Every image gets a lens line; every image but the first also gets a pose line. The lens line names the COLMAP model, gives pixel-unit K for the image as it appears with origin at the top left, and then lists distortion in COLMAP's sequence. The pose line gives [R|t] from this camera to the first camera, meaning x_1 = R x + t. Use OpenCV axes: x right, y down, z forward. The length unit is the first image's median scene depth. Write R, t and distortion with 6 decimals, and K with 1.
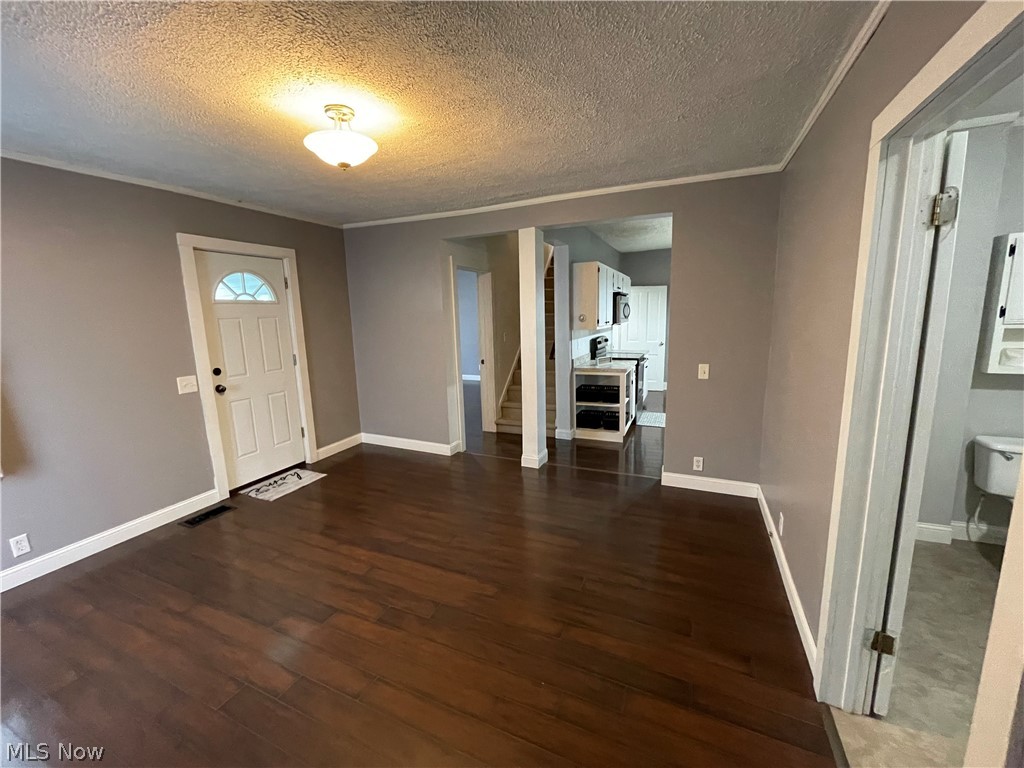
lens RADIAL K [[417.2, 0, 511.2], [0, 417.2, 382.8], [0, 0, 1]] dist [0.002095, -0.000079]
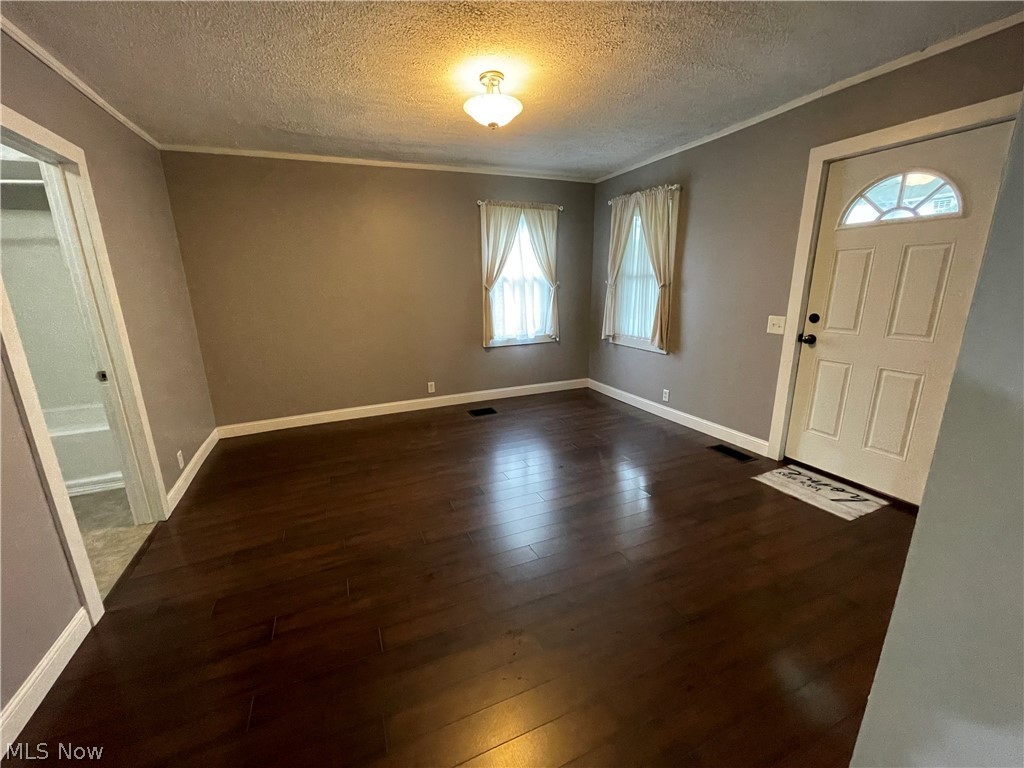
lens RADIAL K [[417.2, 0, 504.6], [0, 417.2, 382.6], [0, 0, 1]] dist [0.002095, -0.000079]
pose [[-0.691184, 0.211832, -0.690936, 0.292989], [-0.084332, 0.925901, 0.368232, -0.152532], [0.717741, 0.312784, -0.622104, 1.065335]]
